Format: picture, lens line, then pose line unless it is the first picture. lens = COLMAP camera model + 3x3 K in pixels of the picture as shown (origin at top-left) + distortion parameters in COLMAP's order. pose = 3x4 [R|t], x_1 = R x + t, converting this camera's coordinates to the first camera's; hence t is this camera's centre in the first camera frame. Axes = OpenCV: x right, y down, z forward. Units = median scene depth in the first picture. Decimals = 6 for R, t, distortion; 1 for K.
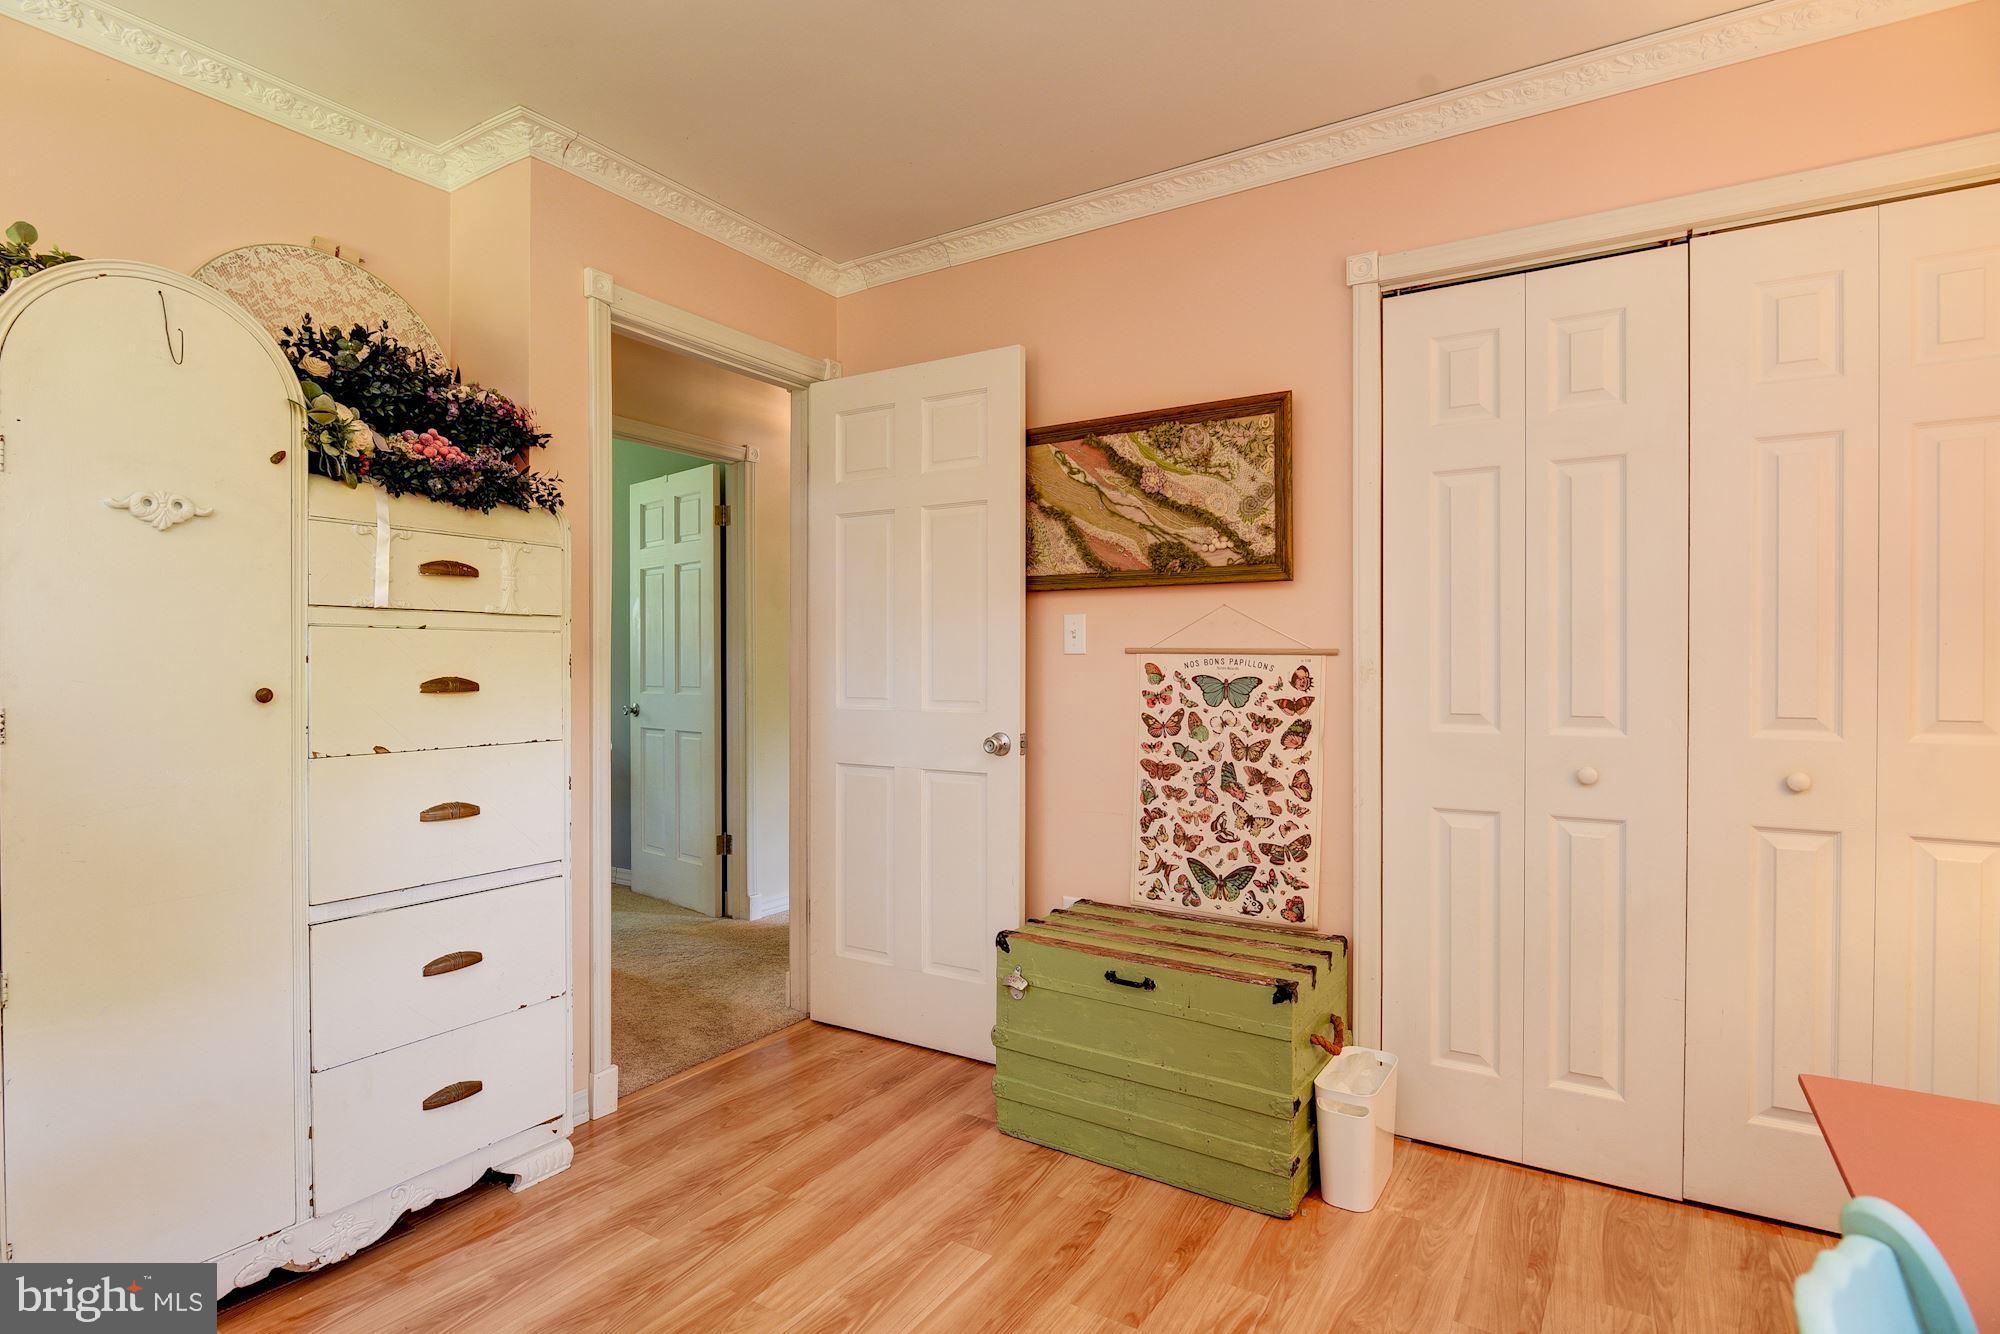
lens RADIAL K [[976.2, 0, 1002.1], [0, 976.2, 671.9], [0, 0, 1]] dist [-0.006572, -0.001246]
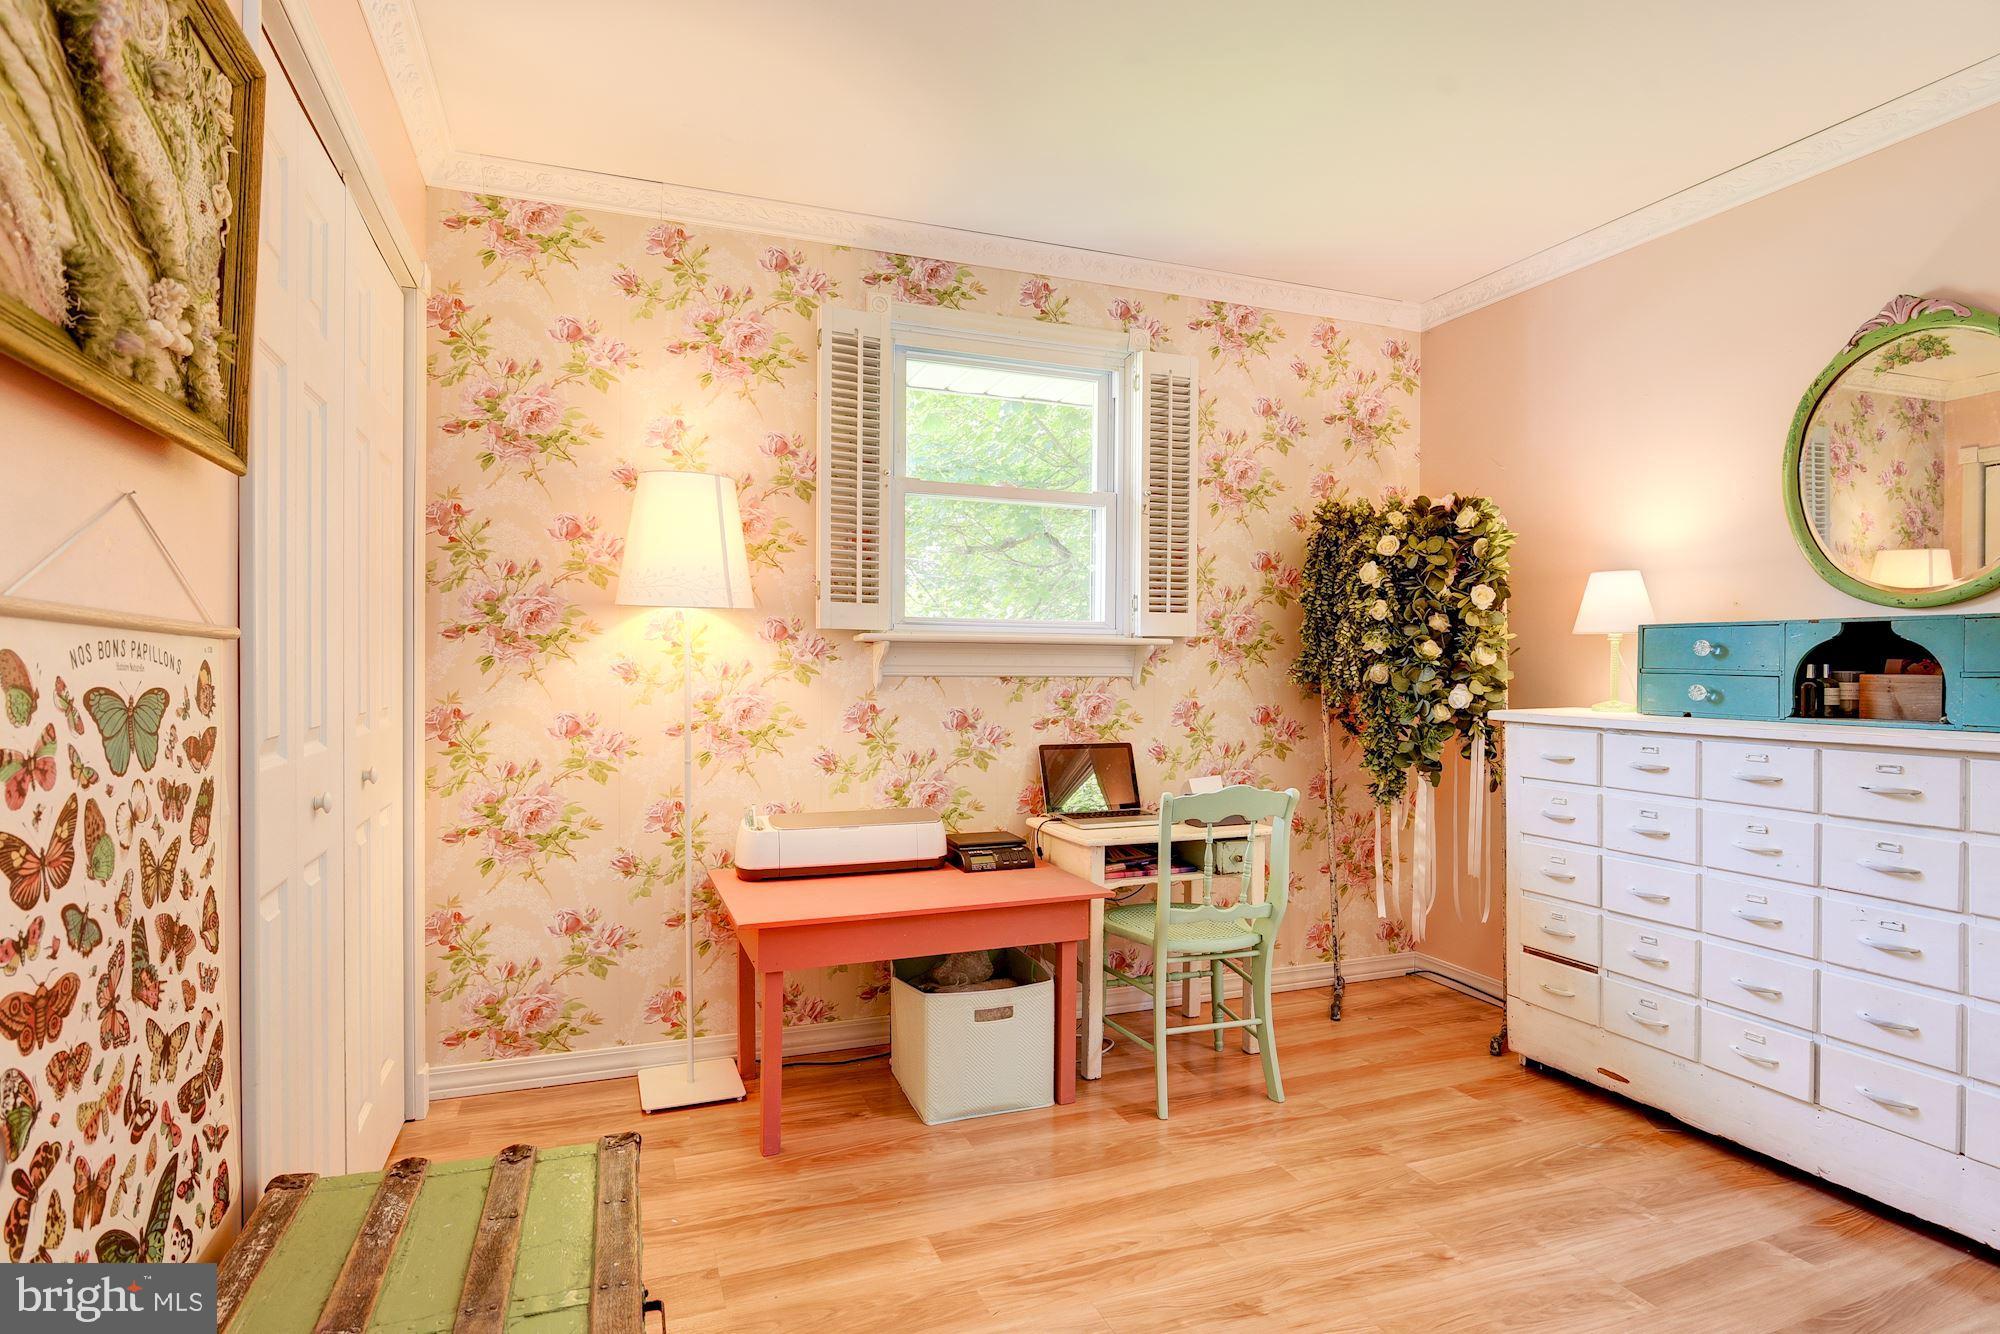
lens RADIAL K [[976.2, 0, 994.3], [0, 976.2, 667.9], [0, 0, 1]] dist [-0.006572, -0.001246]
pose [[-0.797813, -0.003613, 0.602894, -0.249080], [0.001681, 0.999965, 0.008217, -0.006015], [-0.602903, 0.007569, -0.797779, 1.086234]]
